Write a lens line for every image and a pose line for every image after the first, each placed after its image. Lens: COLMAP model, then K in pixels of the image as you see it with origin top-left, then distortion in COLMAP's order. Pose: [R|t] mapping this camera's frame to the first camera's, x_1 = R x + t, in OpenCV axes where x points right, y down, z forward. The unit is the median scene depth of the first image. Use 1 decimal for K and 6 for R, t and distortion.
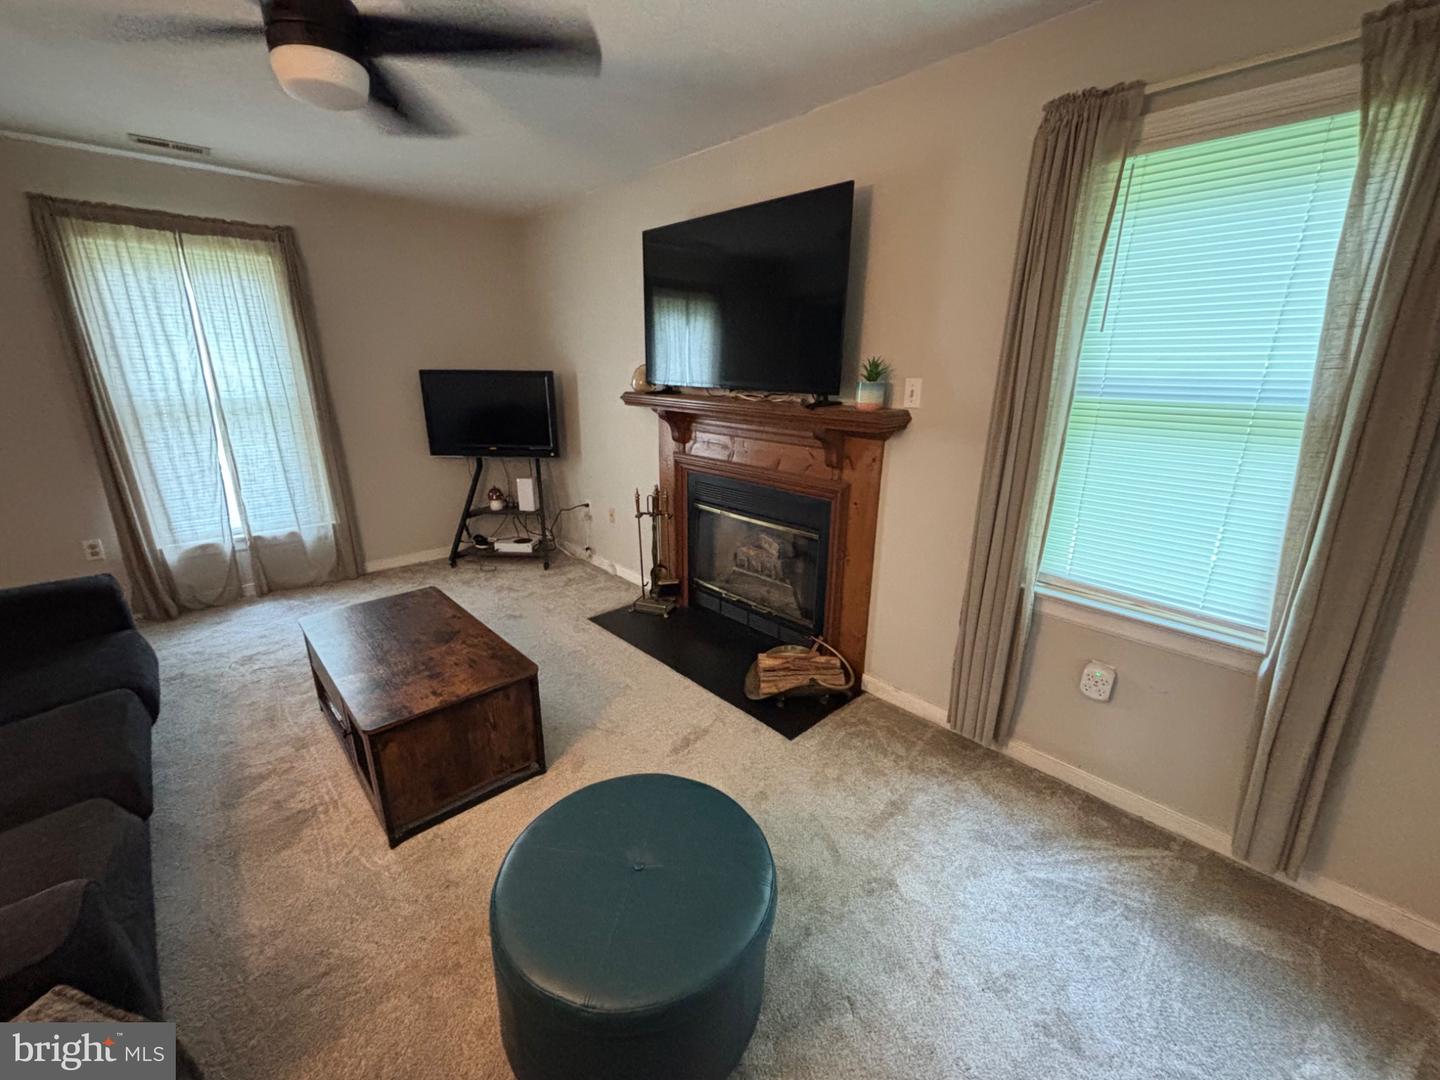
lens RADIAL K [[589.0, 0, 724.8], [0, 589.0, 537.0], [0, 0, 1]] dist [0.005885, -0.000898]
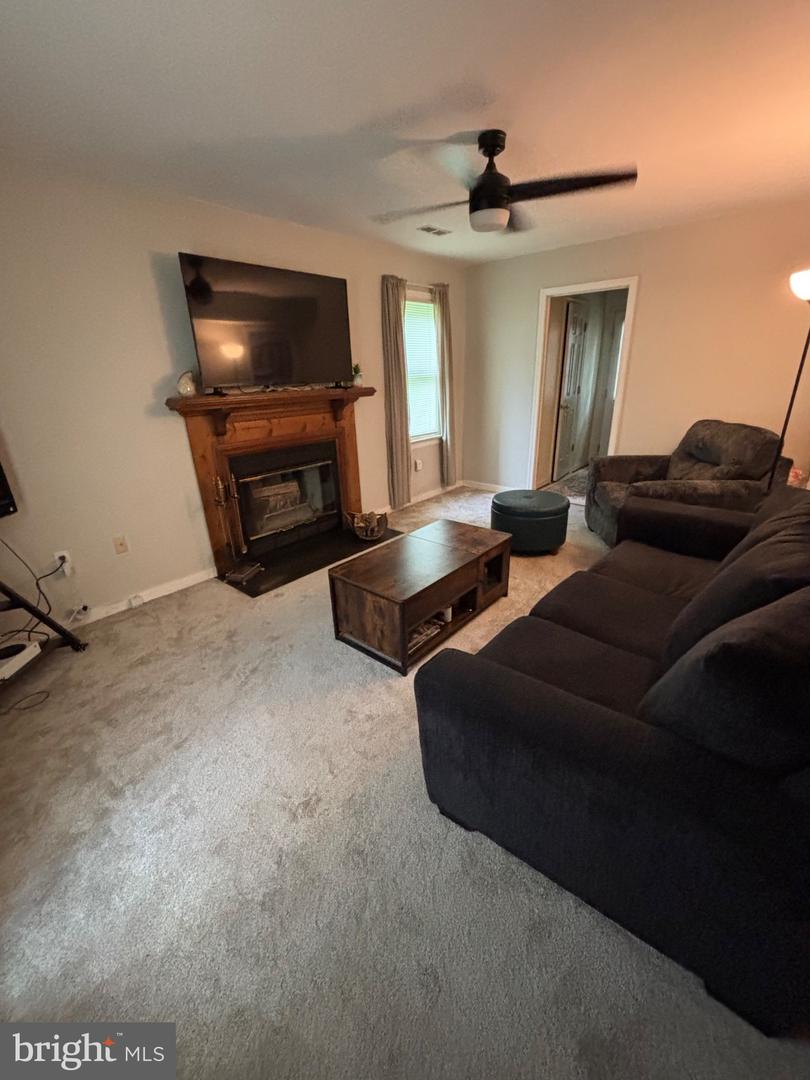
lens RADIAL K [[441.8, 0, 409.3], [0, 441.8, 538.7], [0, 0, 1]] dist [0.005885, -0.000898]
pose [[-0.111526, -0.358118, 0.926992, -1.161408], [0.311599, 0.873167, 0.374813, -0.216012], [-0.943646, 0.330651, 0.014208, 0.756169]]
